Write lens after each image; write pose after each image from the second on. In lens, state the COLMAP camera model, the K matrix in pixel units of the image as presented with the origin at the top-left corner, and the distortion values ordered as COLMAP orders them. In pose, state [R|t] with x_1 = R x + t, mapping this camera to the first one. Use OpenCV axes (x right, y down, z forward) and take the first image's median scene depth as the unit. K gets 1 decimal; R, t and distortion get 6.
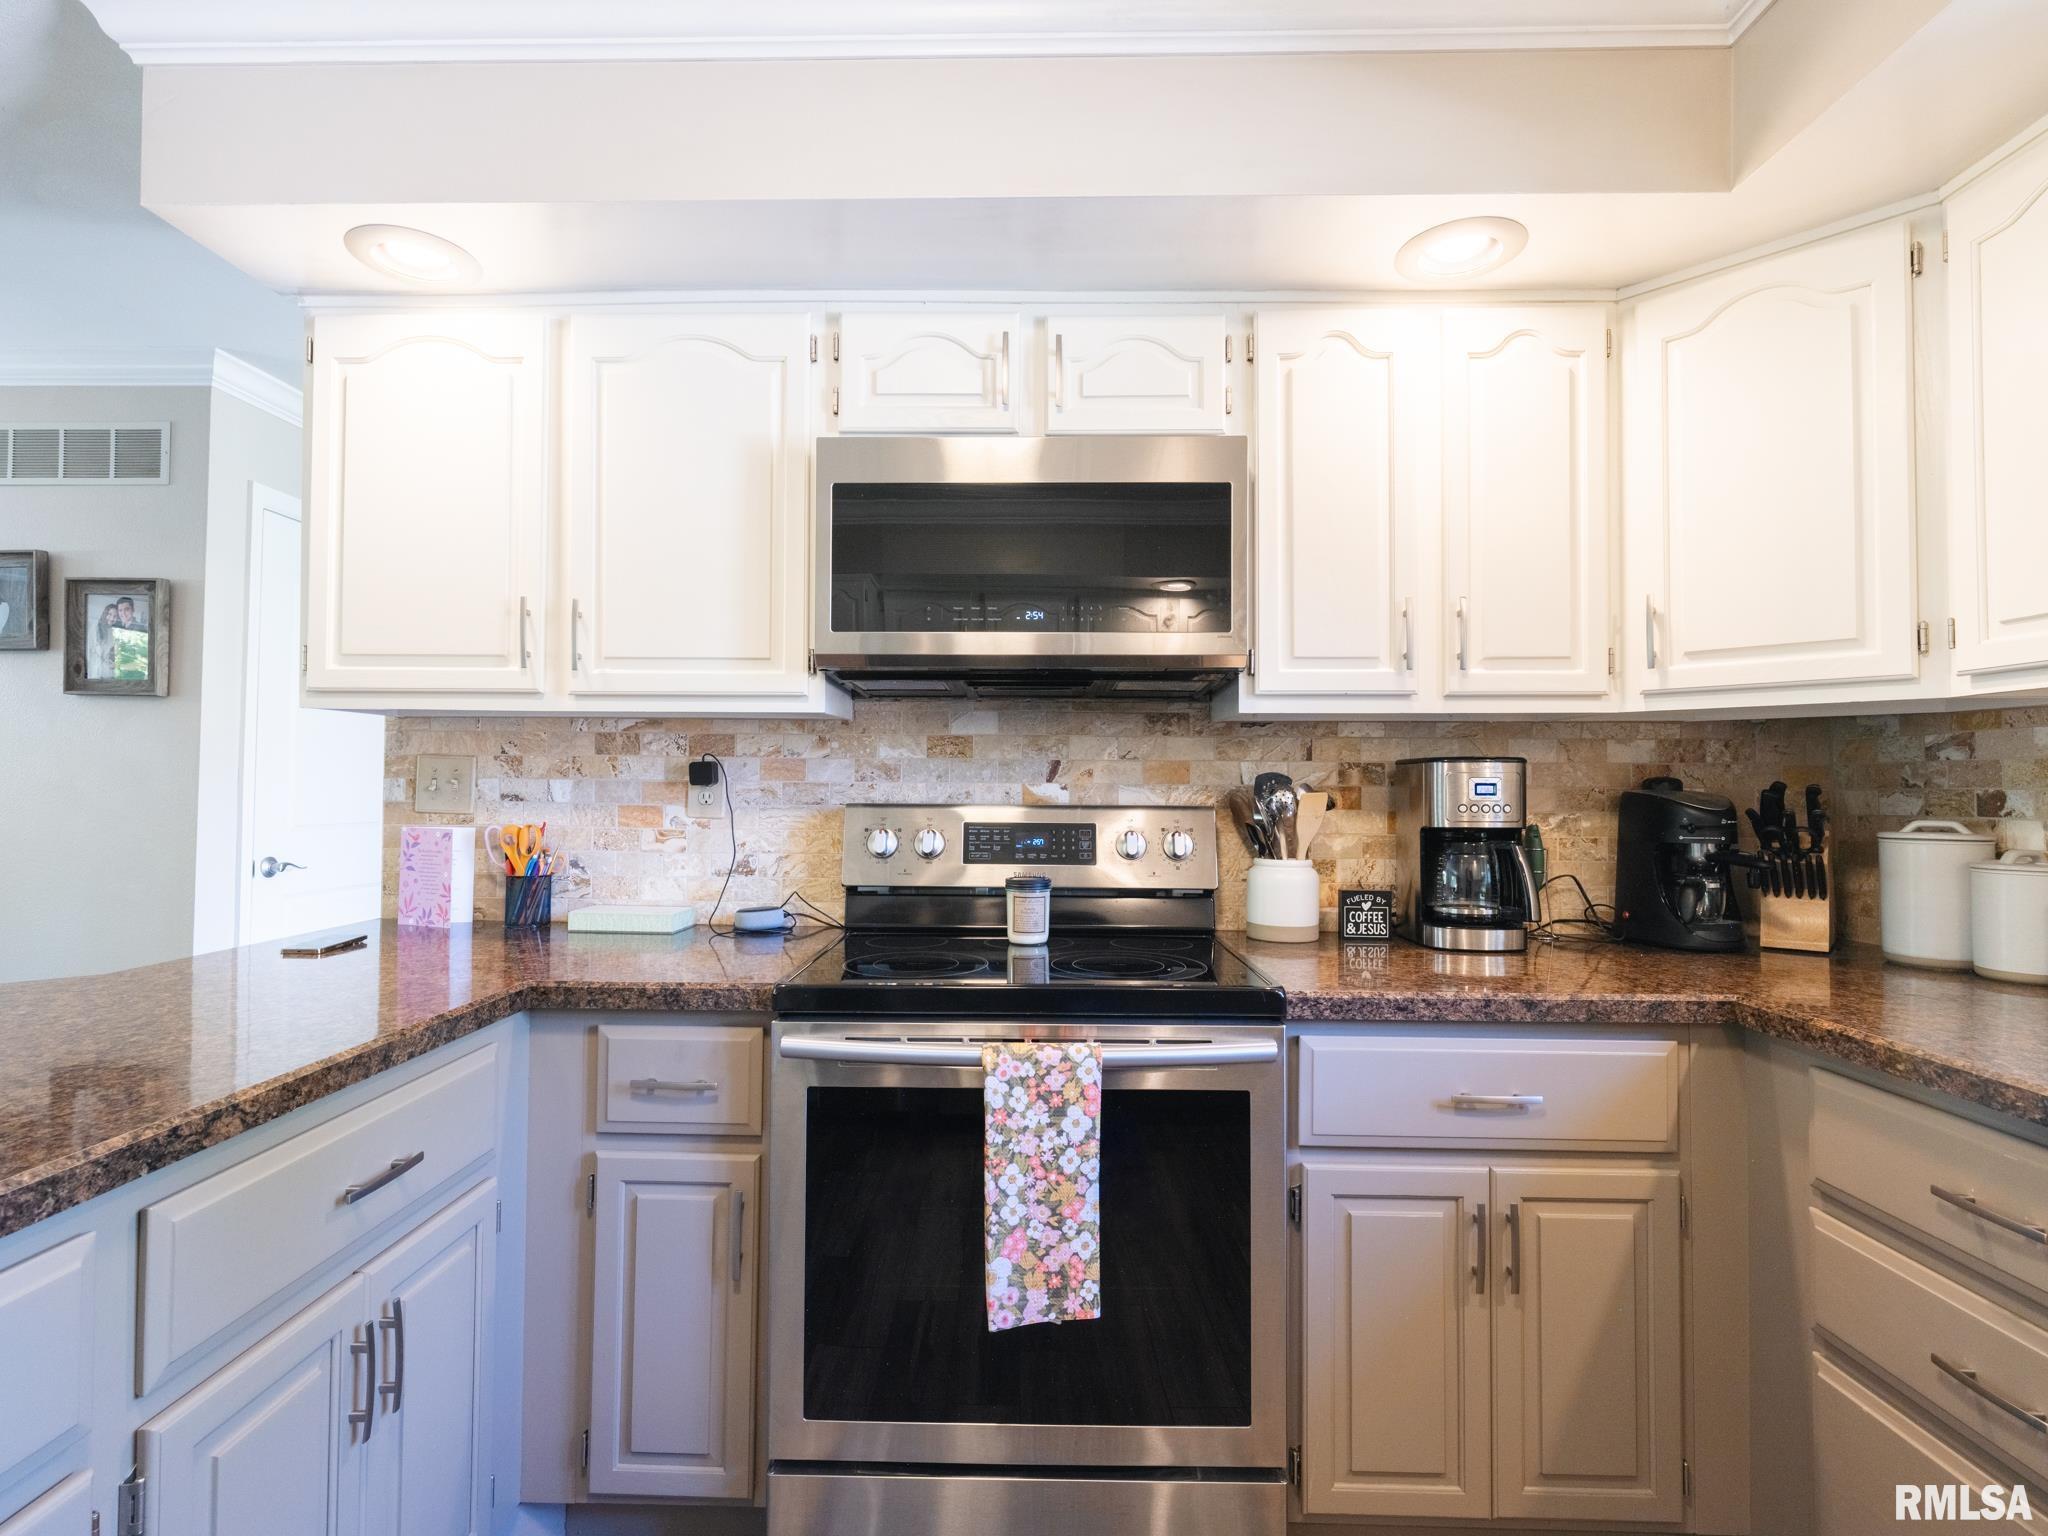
lens RADIAL K [[990.0, 0, 1007.6], [0, 990.0, 764.5], [0, 0, 1]] dist [-0.003077, 0.001414]
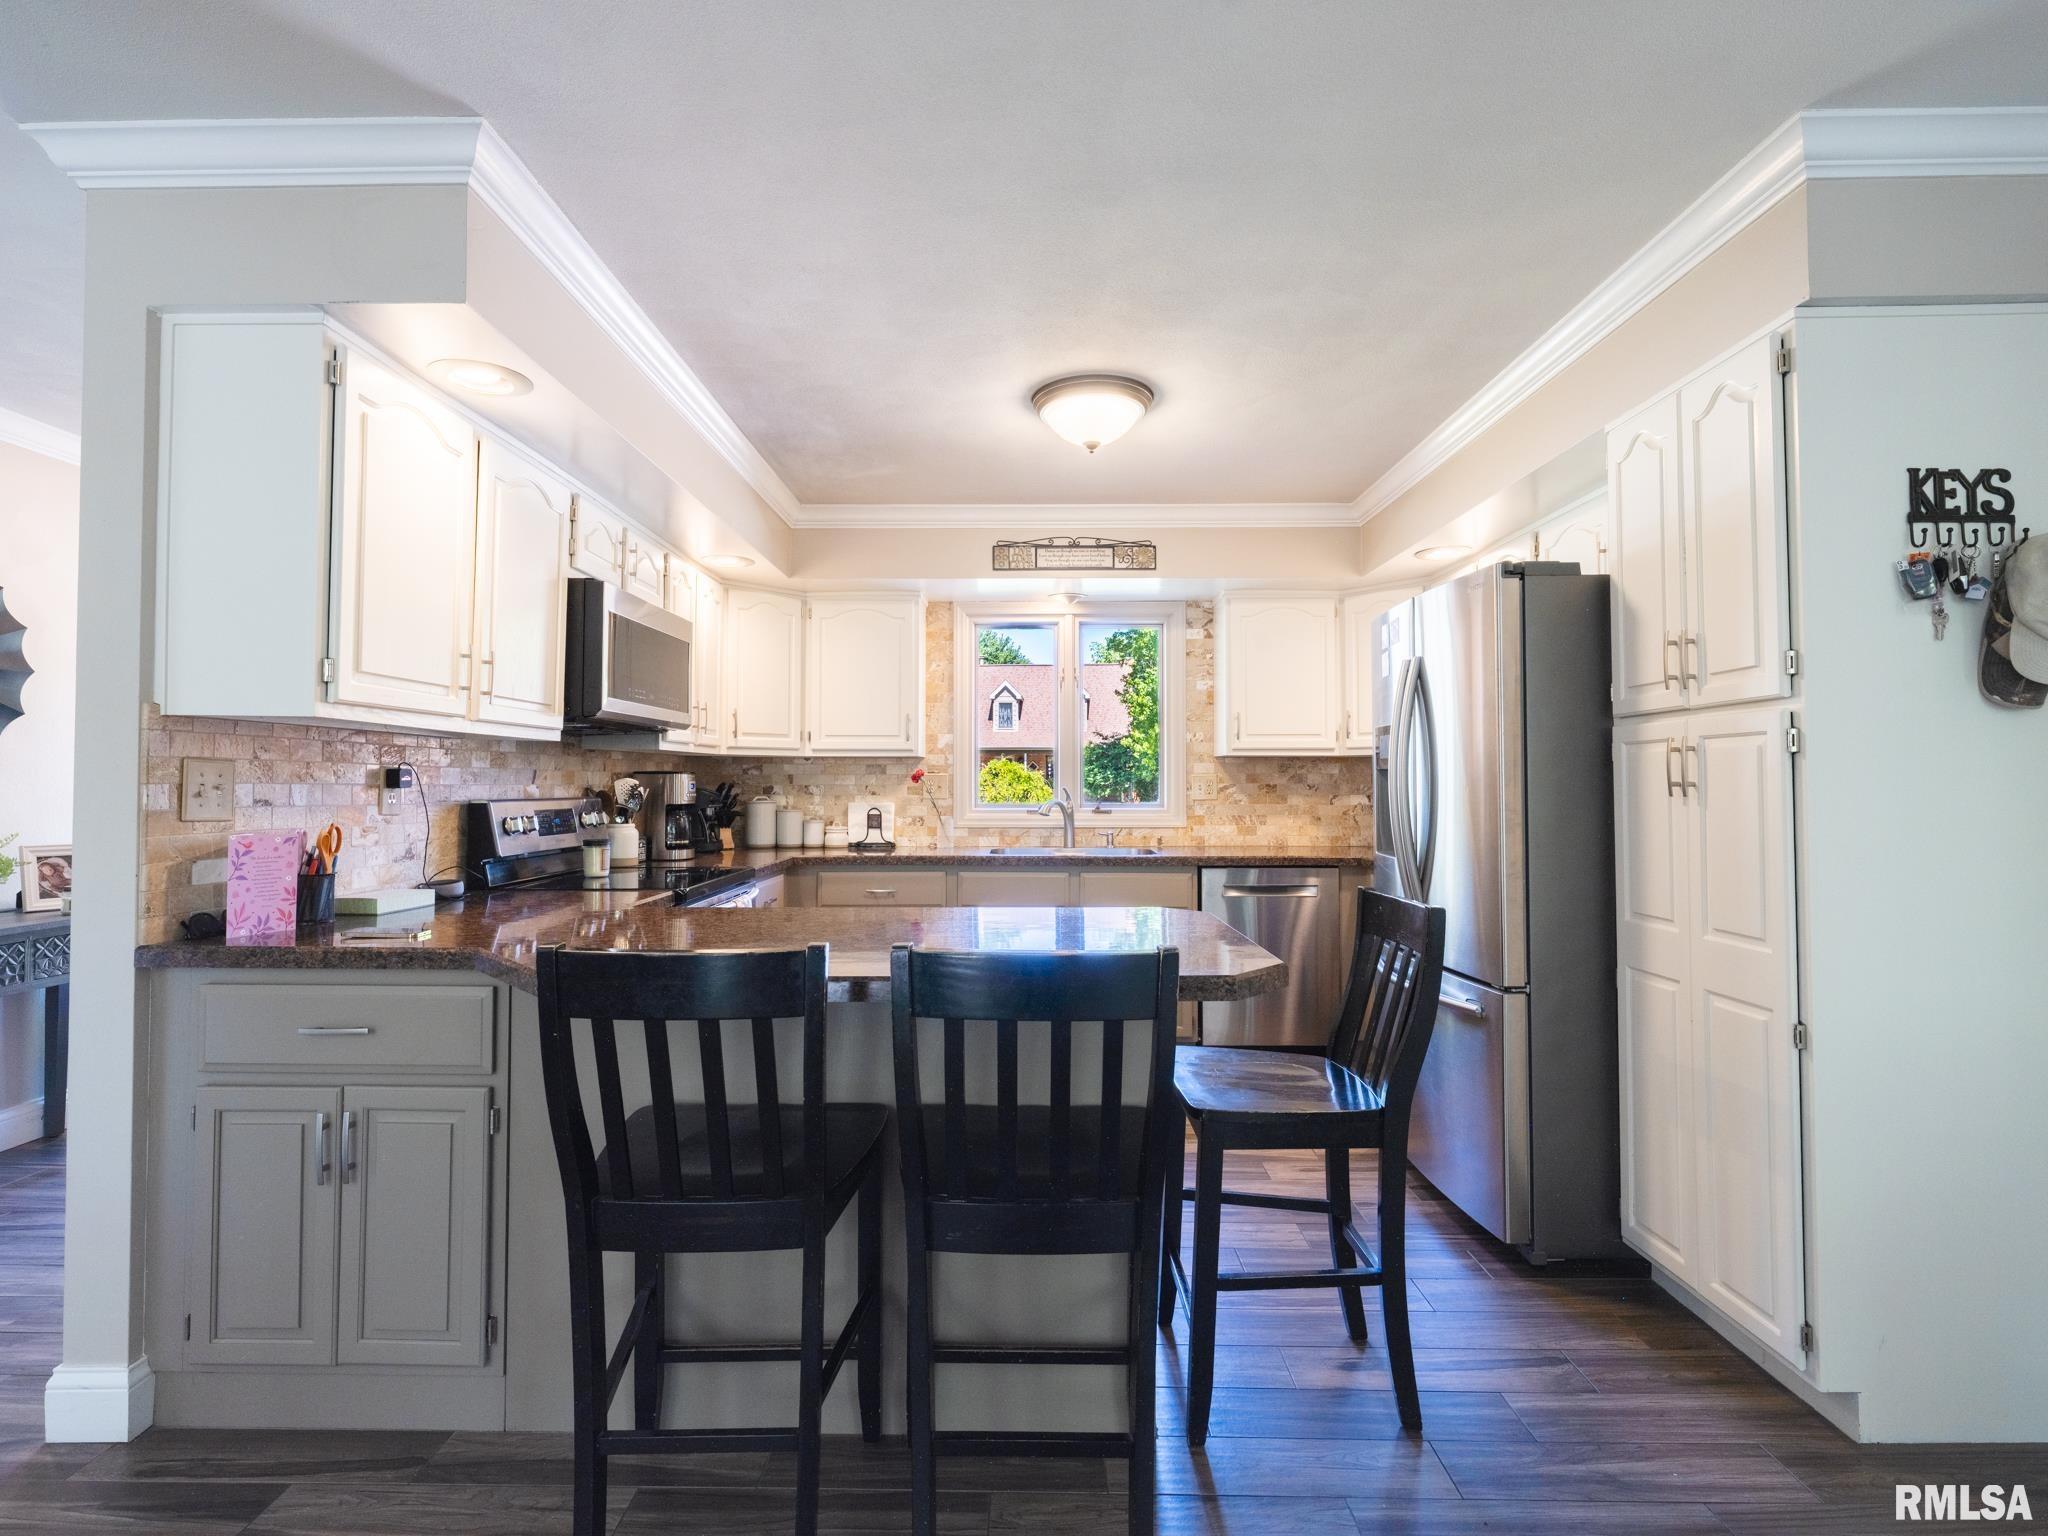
lens RADIAL K [[990.0, 0, 1013.3], [0, 990.0, 771.3], [0, 0, 1]] dist [-0.003077, 0.001414]
pose [[-0.006293, 0.006107, 0.999962, -1.752155], [-0.025056, 0.999666, -0.006263, -0.013048], [-0.999666, -0.025095, -0.006138, 0.283000]]
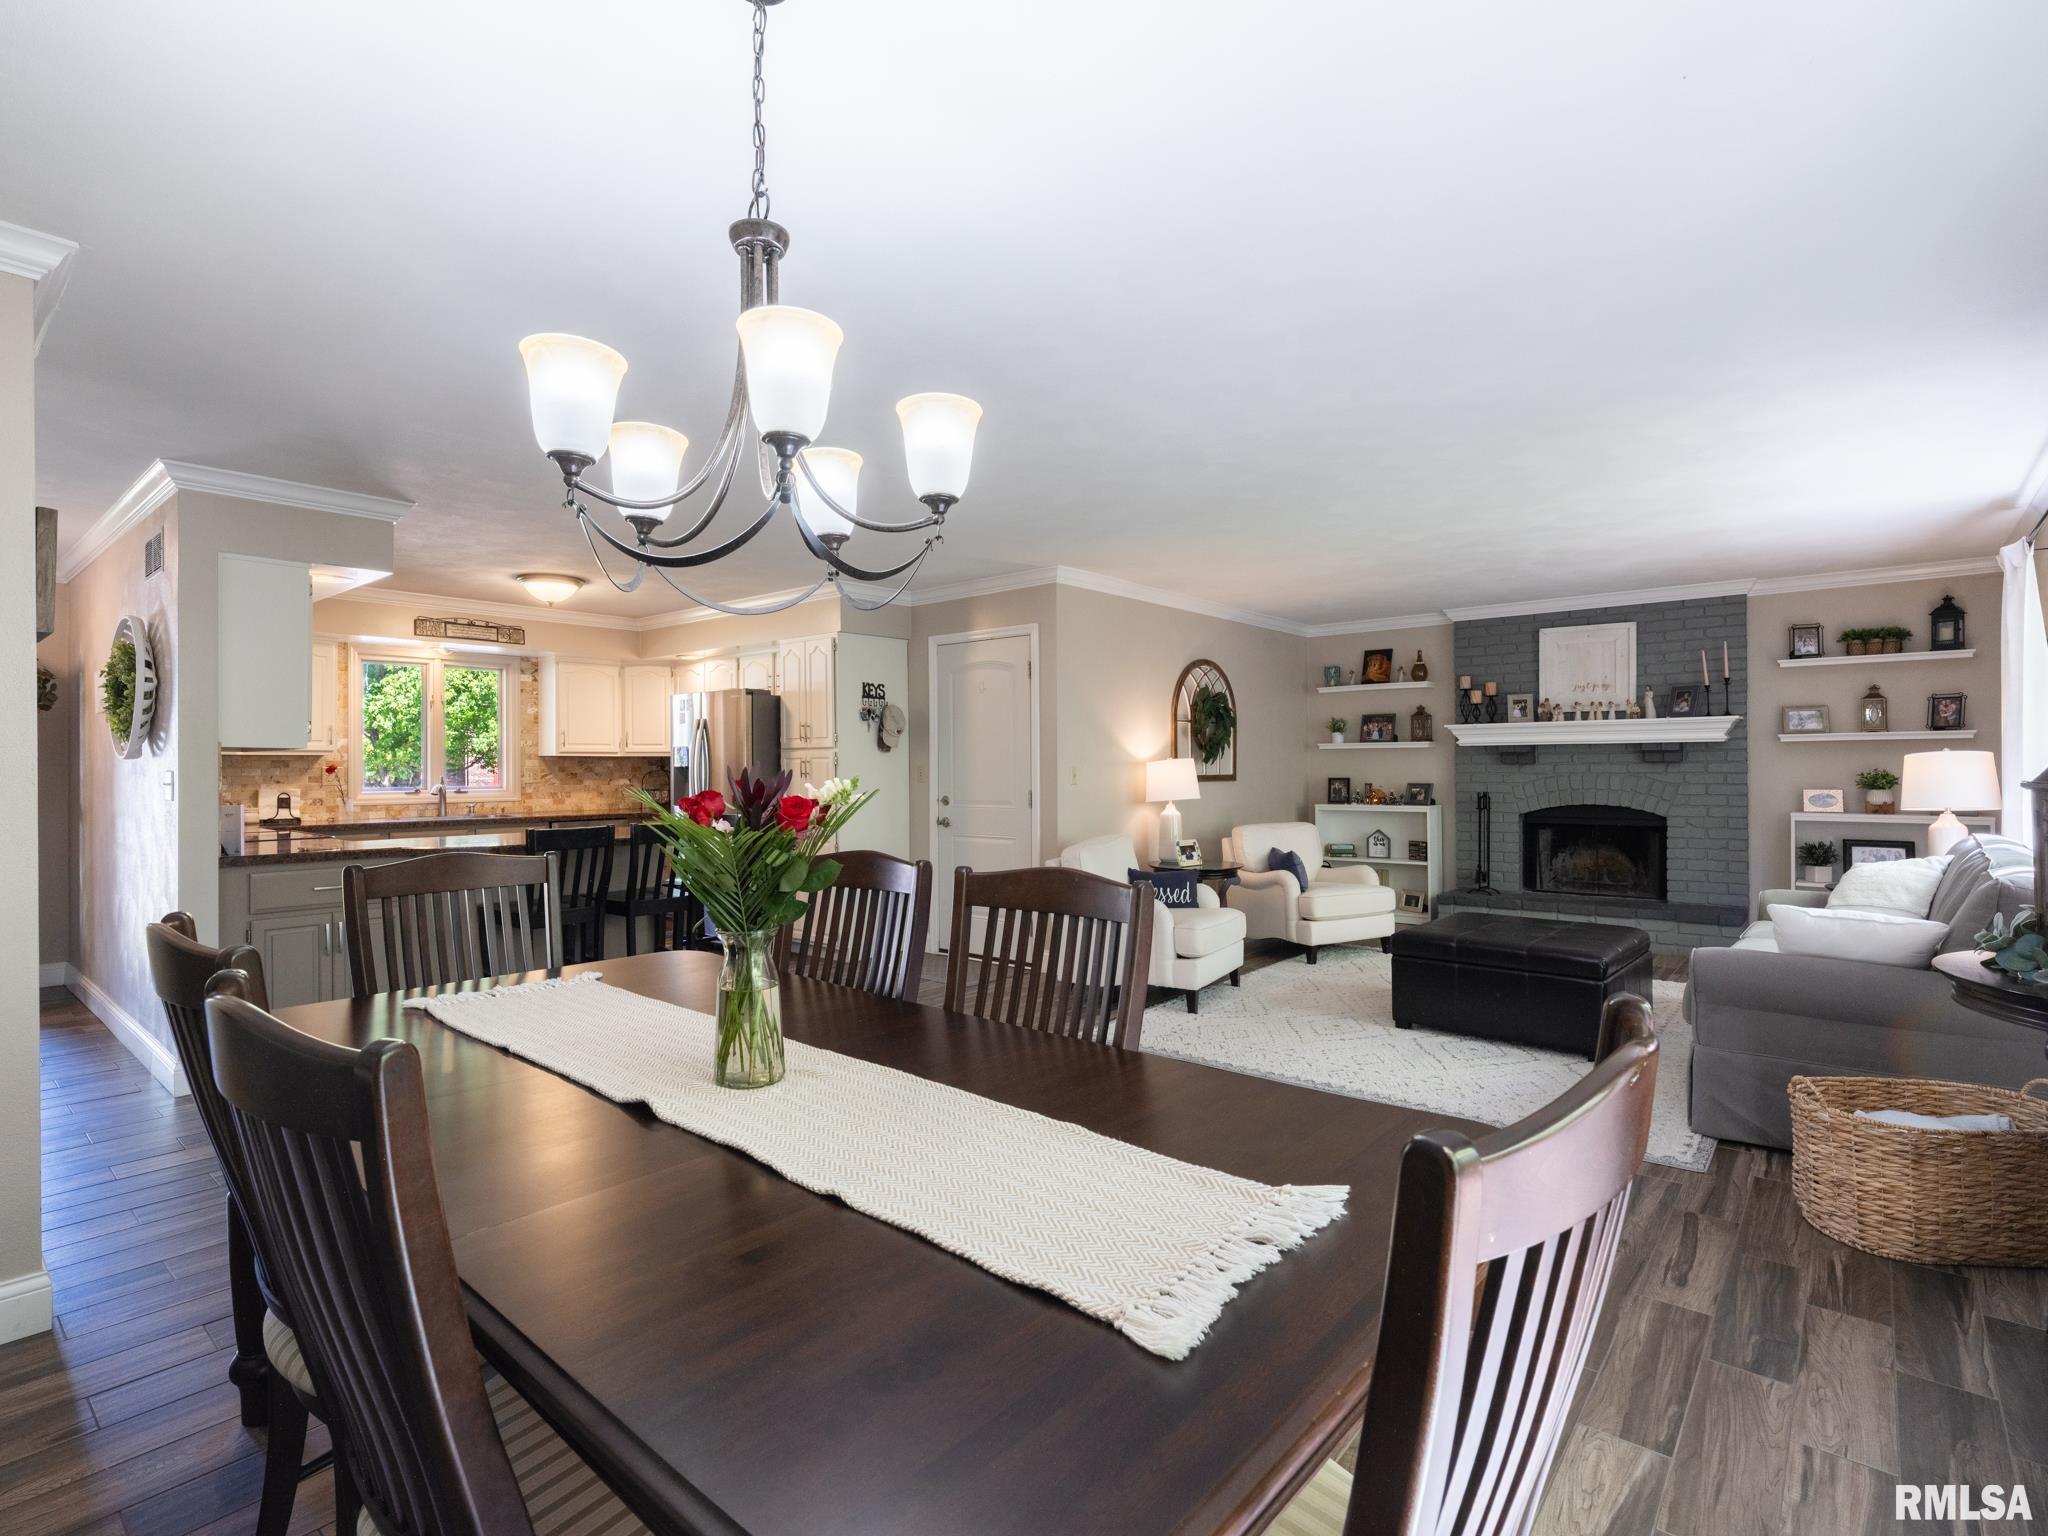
lens RADIAL K [[990.0, 0, 1018.3], [0, 990.0, 763.7], [0, 0, 1]] dist [-0.003077, 0.001414]
pose [[-0.774887, -0.002931, 0.632093, -3.378604], [-0.018091, 0.999682, -0.017542, -0.012091], [-0.631841, -0.025029, -0.774694, 1.716057]]
